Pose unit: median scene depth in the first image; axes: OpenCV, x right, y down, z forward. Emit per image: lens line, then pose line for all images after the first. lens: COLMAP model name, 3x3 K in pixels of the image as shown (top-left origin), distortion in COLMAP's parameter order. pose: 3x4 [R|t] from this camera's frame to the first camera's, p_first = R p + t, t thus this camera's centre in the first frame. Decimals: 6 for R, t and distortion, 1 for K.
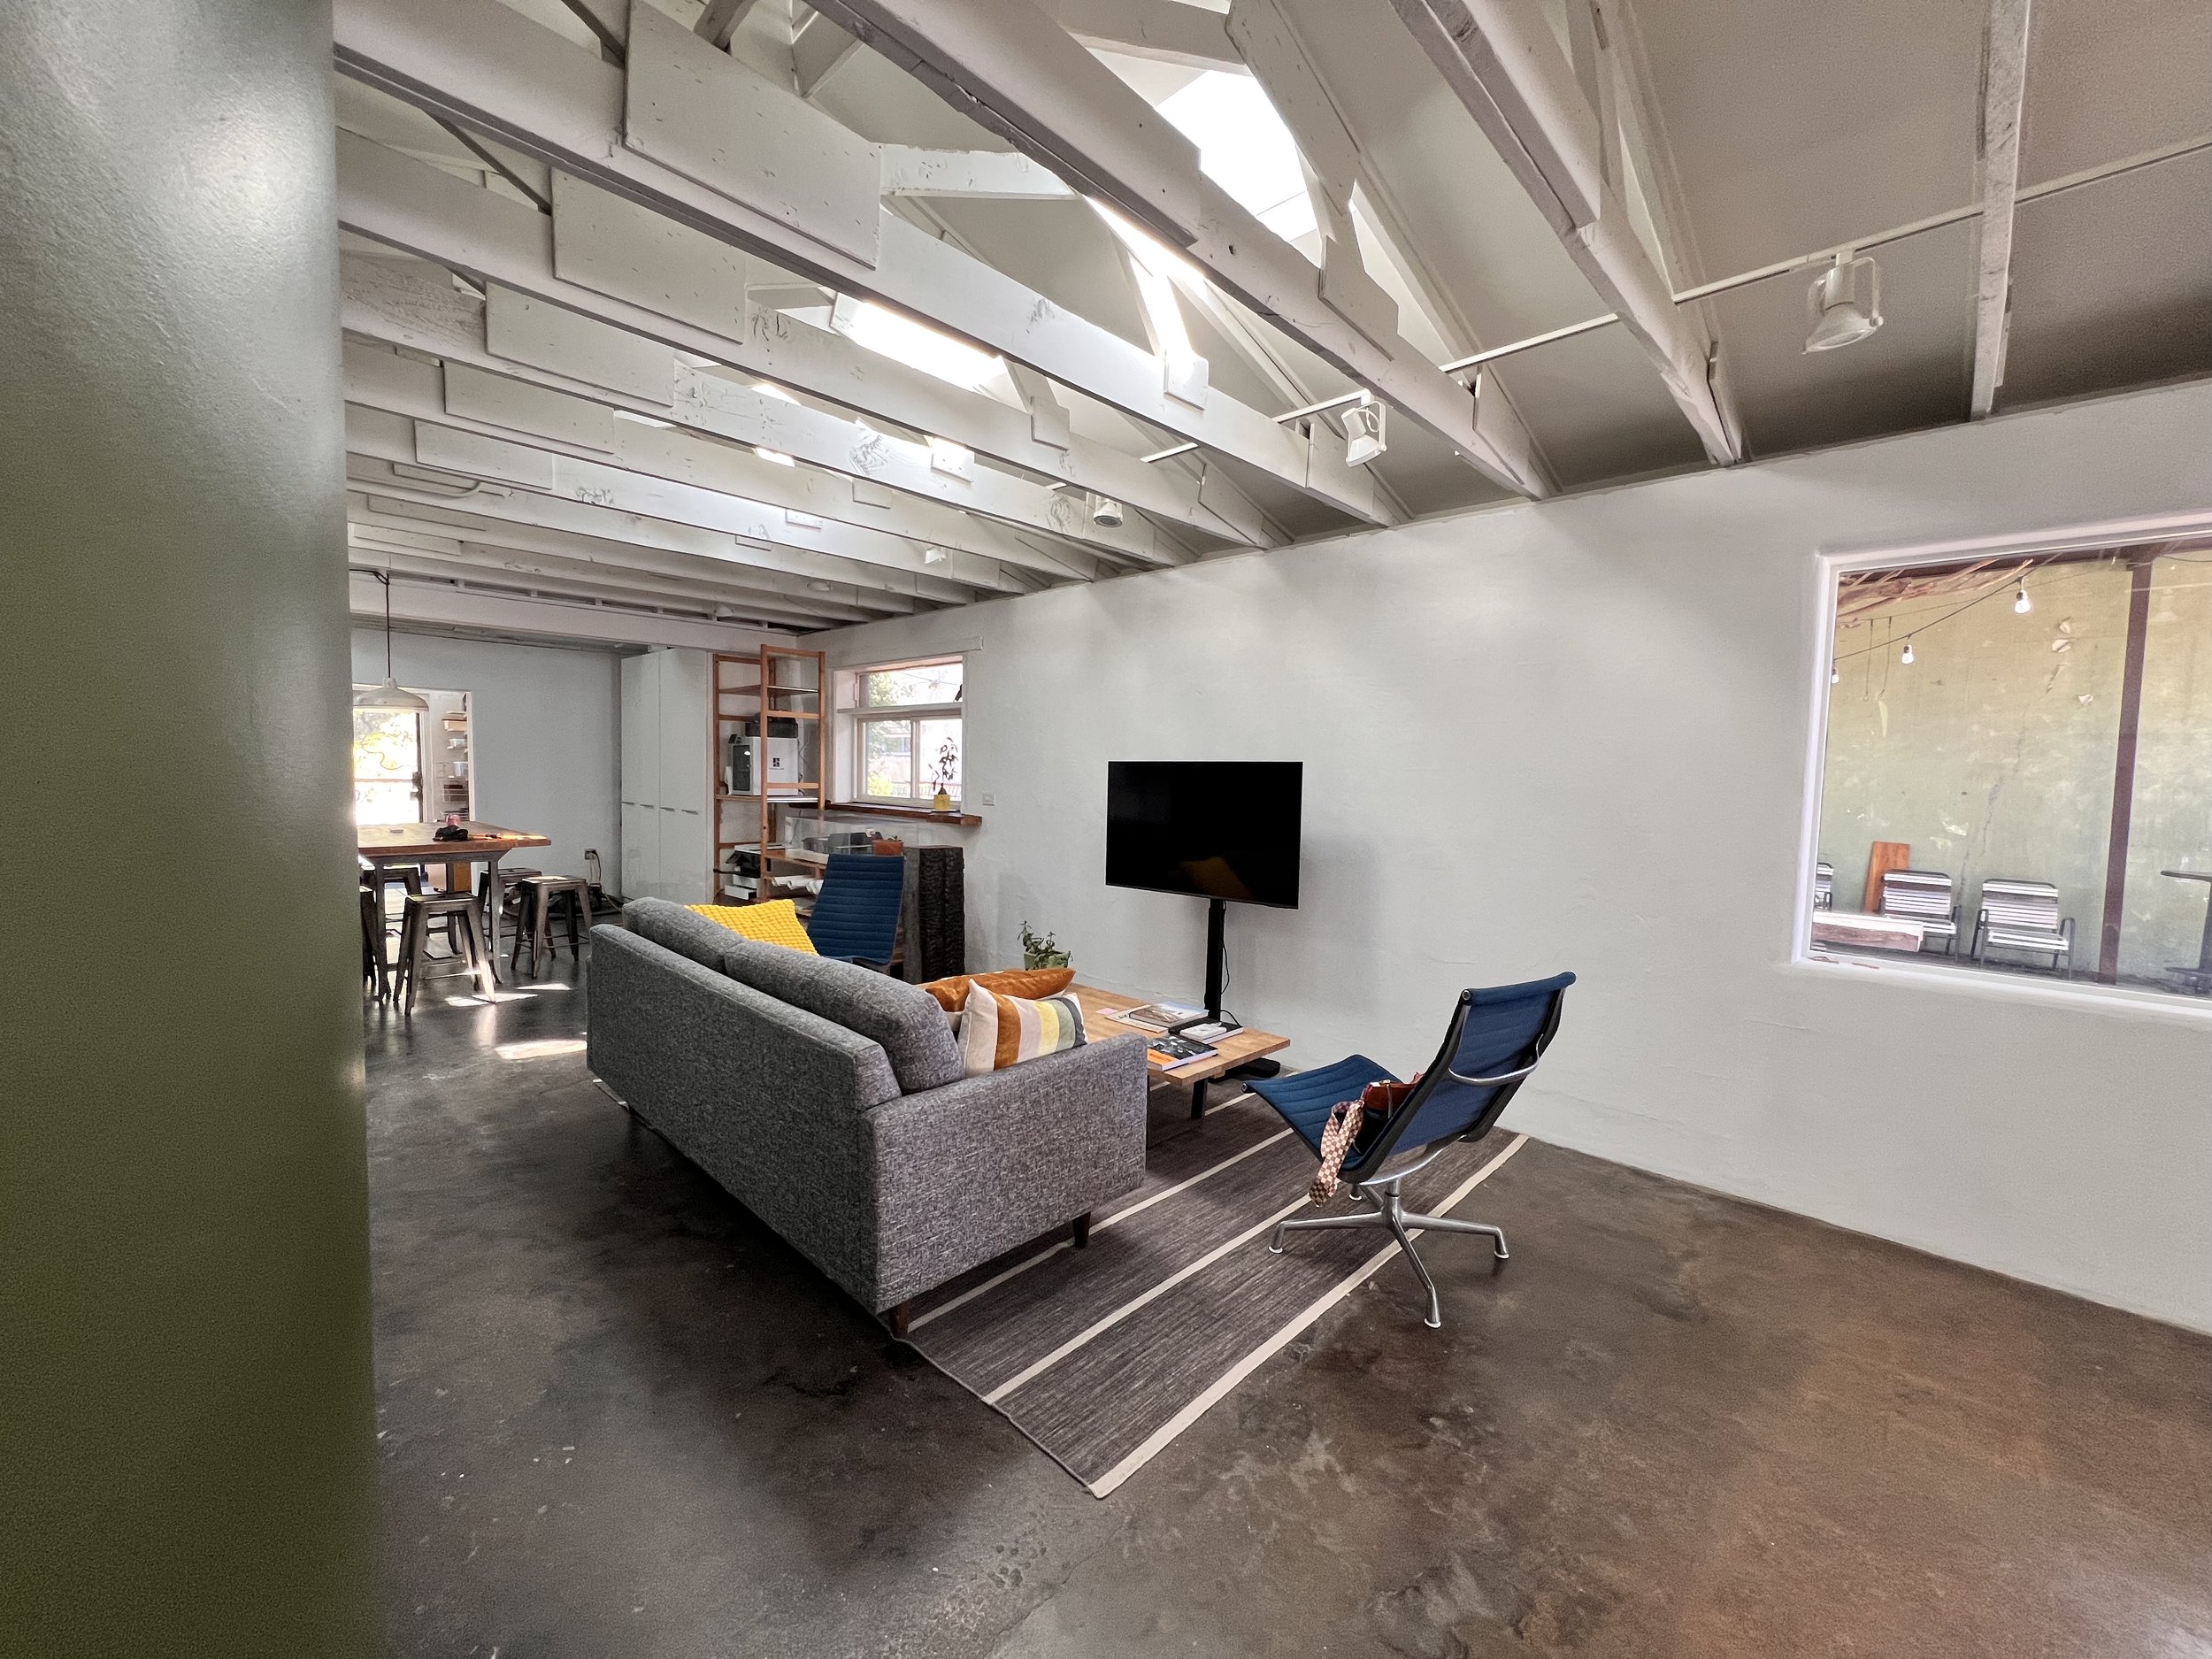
lens RADIAL K [[881.3, 0, 1113.6], [0, 881.3, 821.3], [0, 0, 1]] dist [0.000285, -0.000003]
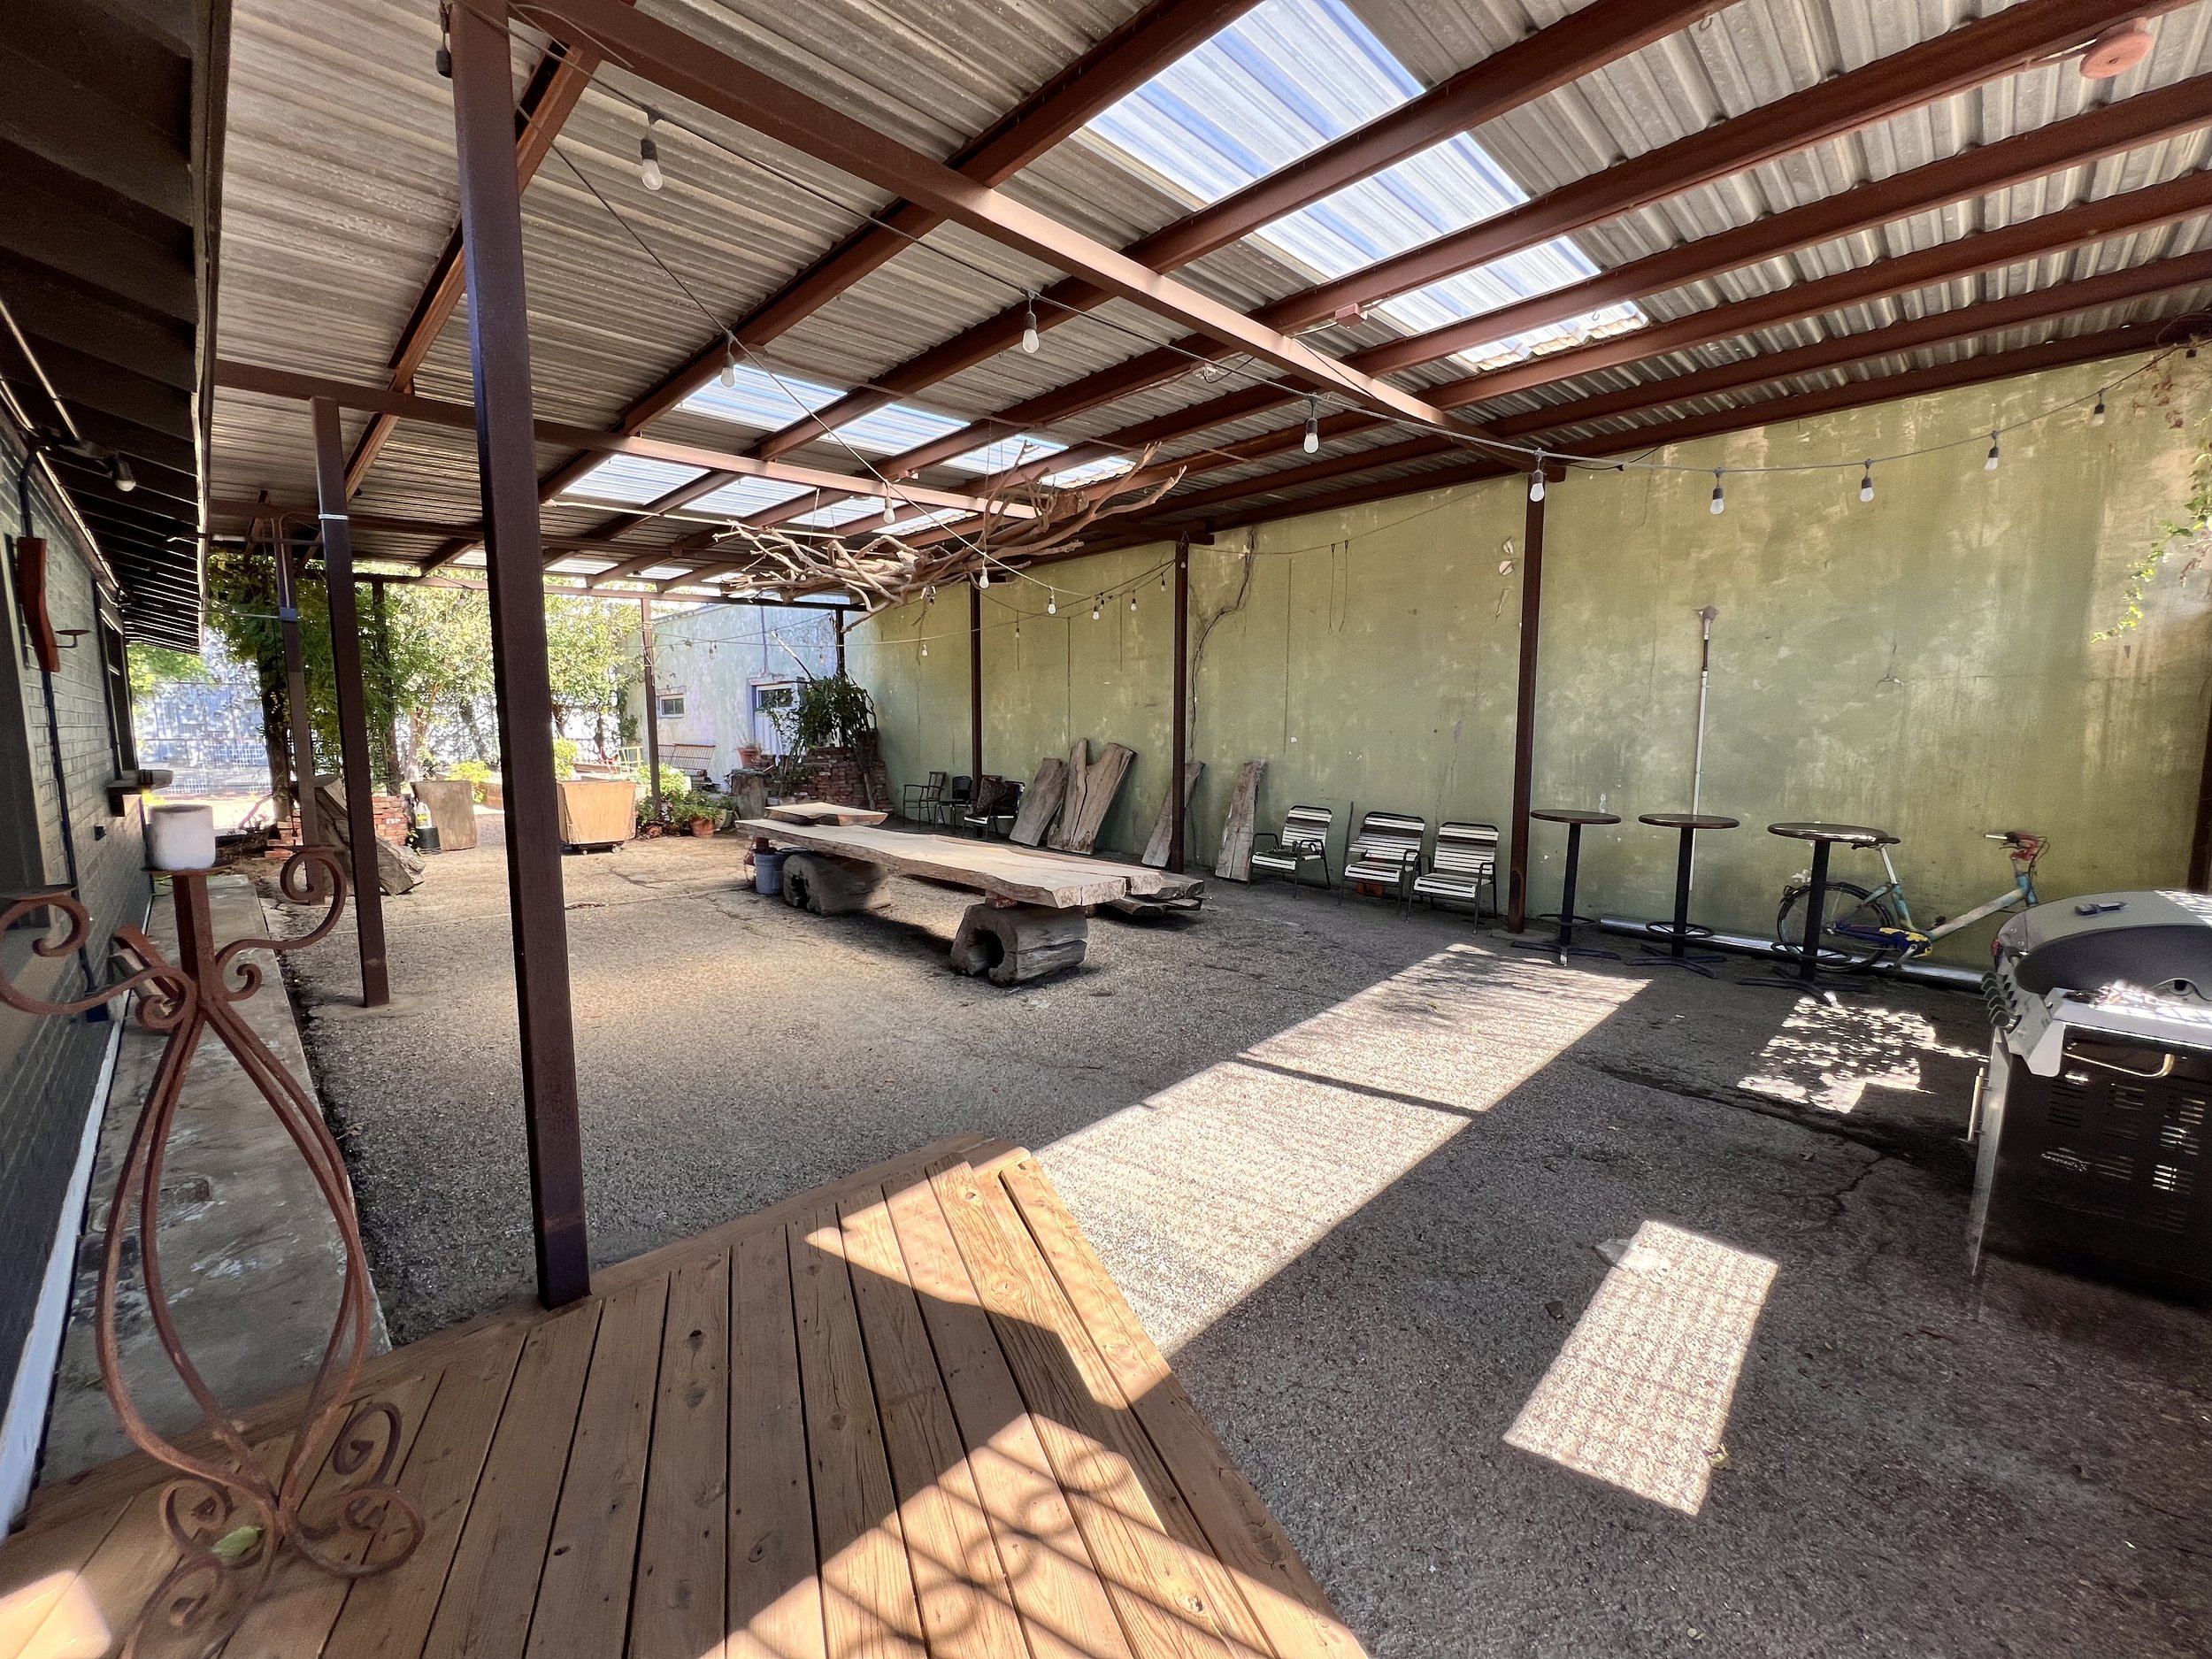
lens RADIAL K [[881.3, 0, 1113.8], [0, 881.3, 821.0], [0, 0, 1]] dist [0.000285, -0.000003]
pose [[0.999562, -0.022827, -0.018853, 0.675474], [0.023700, 0.998593, 0.047432, 0.011463], [0.017744, -0.047858, 0.998697, 0.061760]]
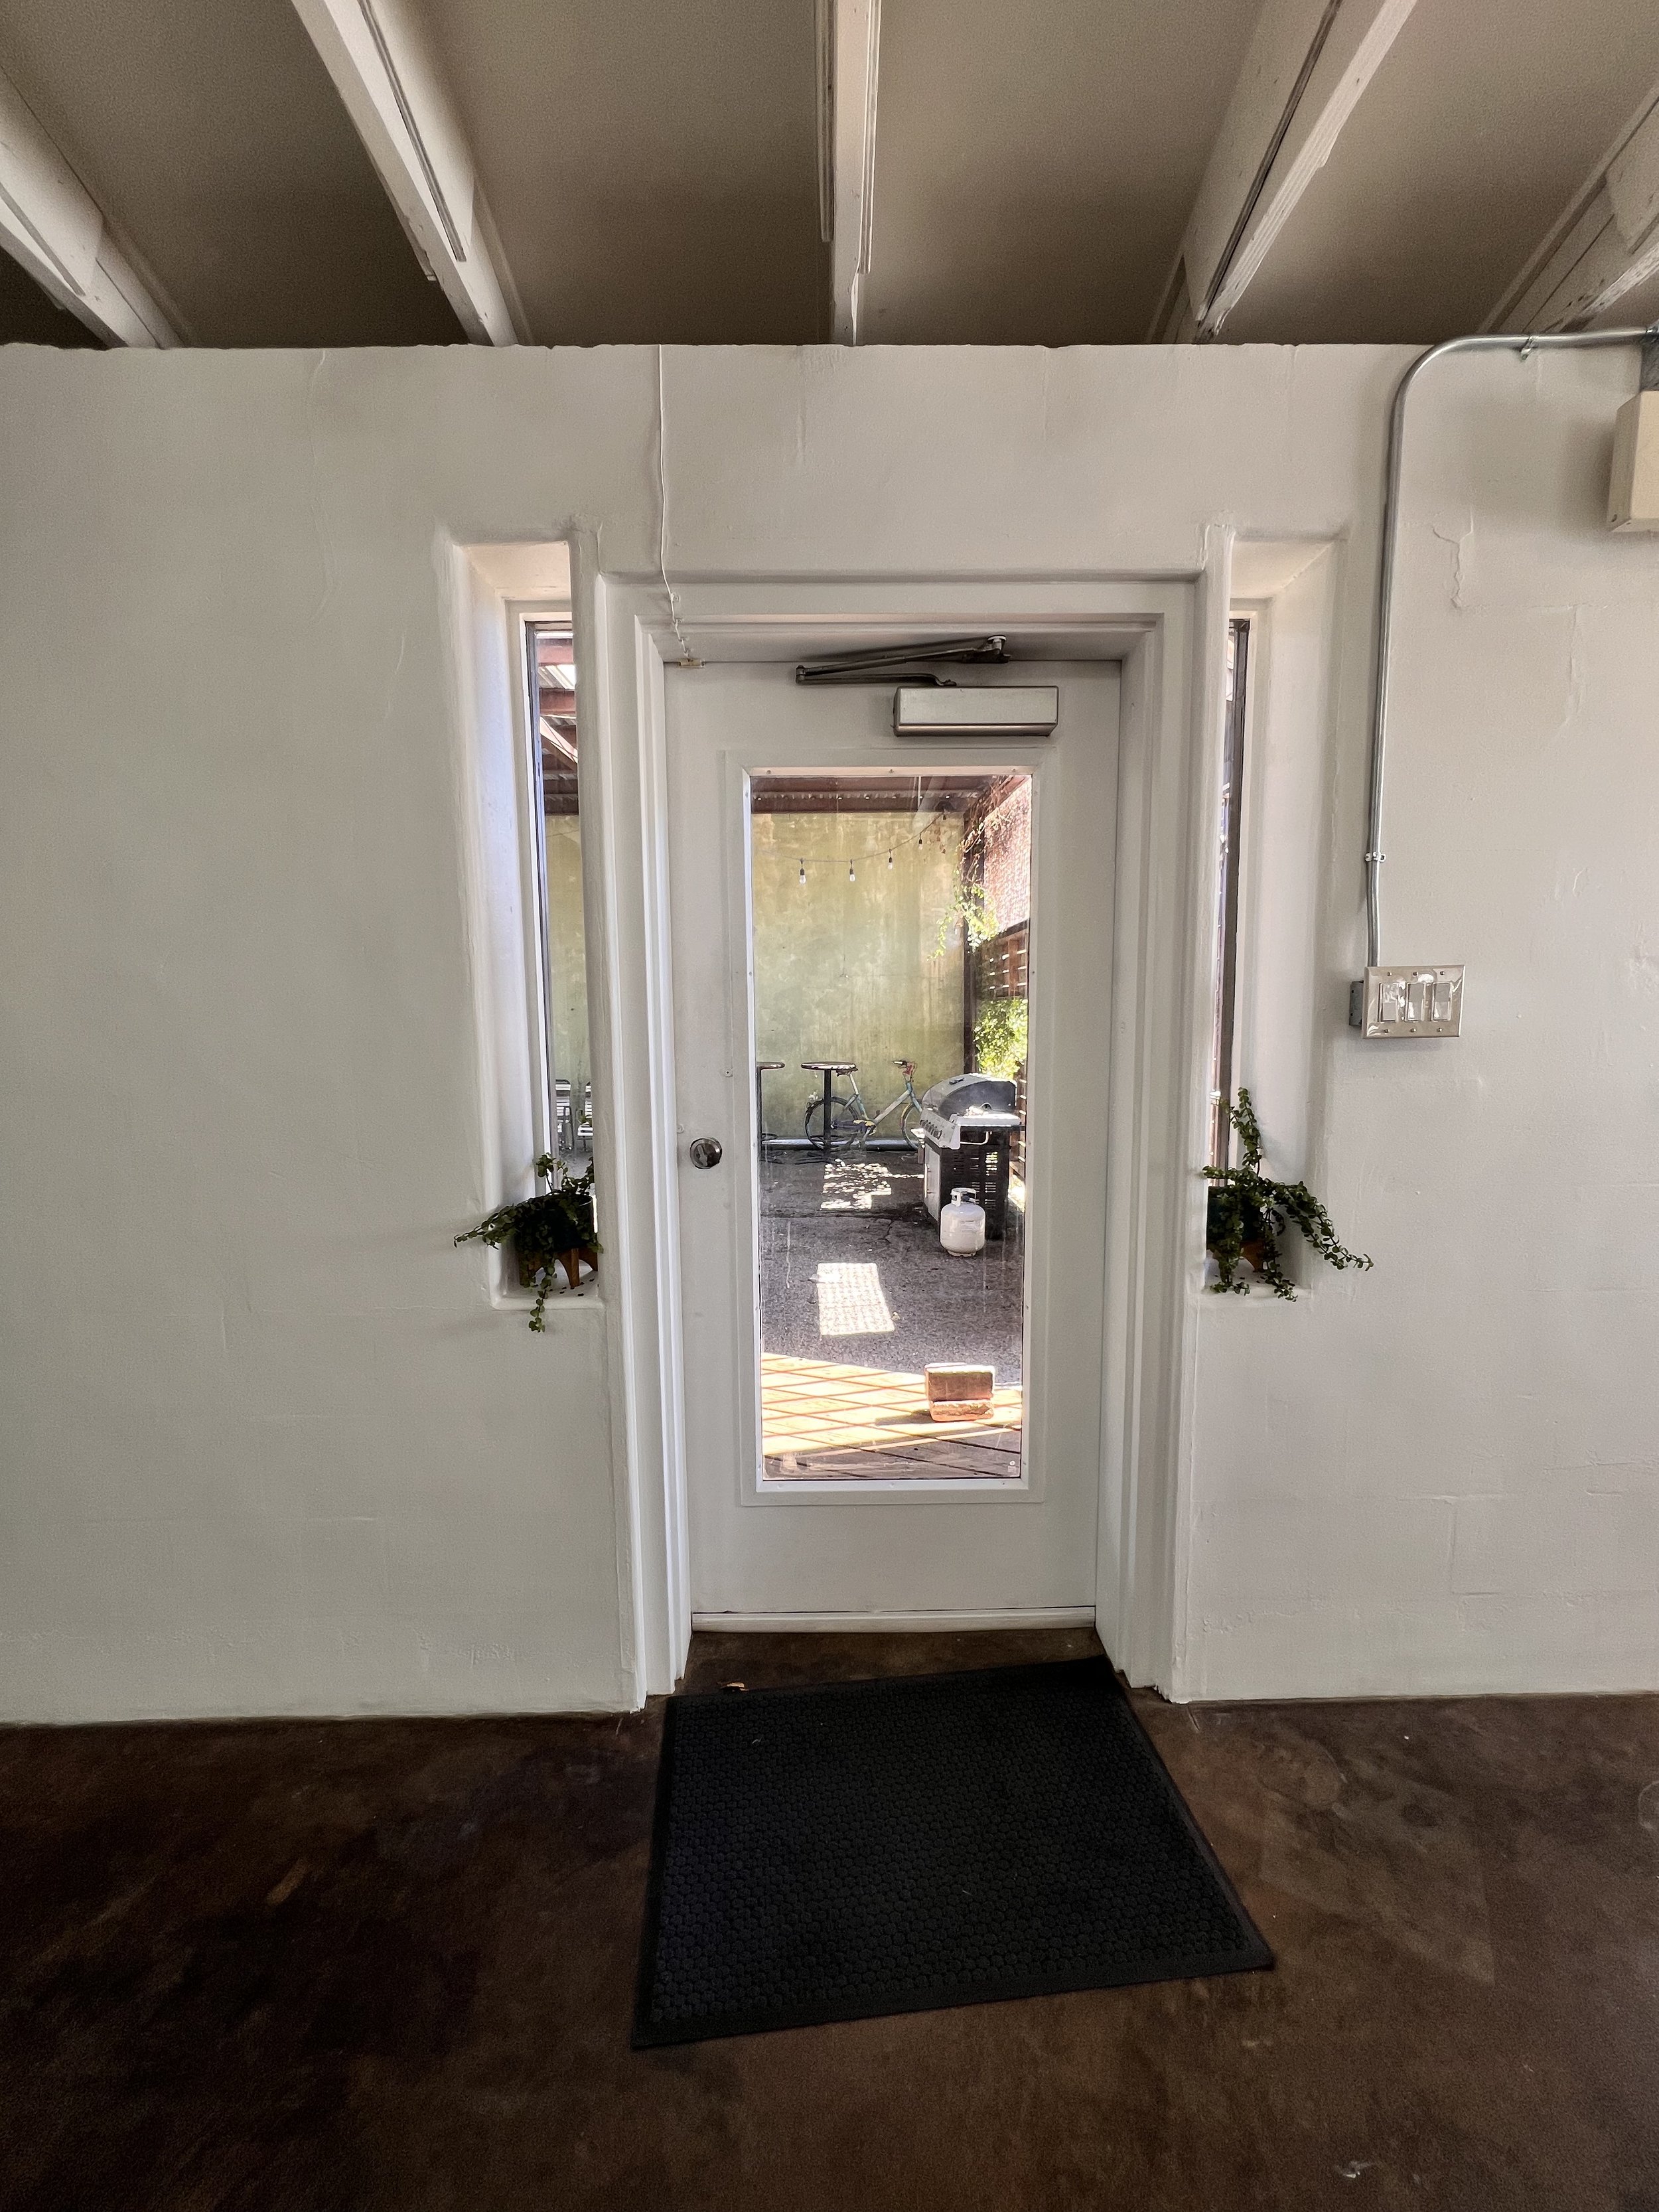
lens RADIAL K [[881.3, 0, 840.5], [0, 881.3, 1102.0], [0, 0, 1]] dist [0.000285, -0.000003]
pose [[0.714268, -0.106020, 0.691796, 0.426975], [0.070410, 0.994330, 0.079687, 0.021750], [-0.696322, -0.008209, 0.717683, -0.081292]]
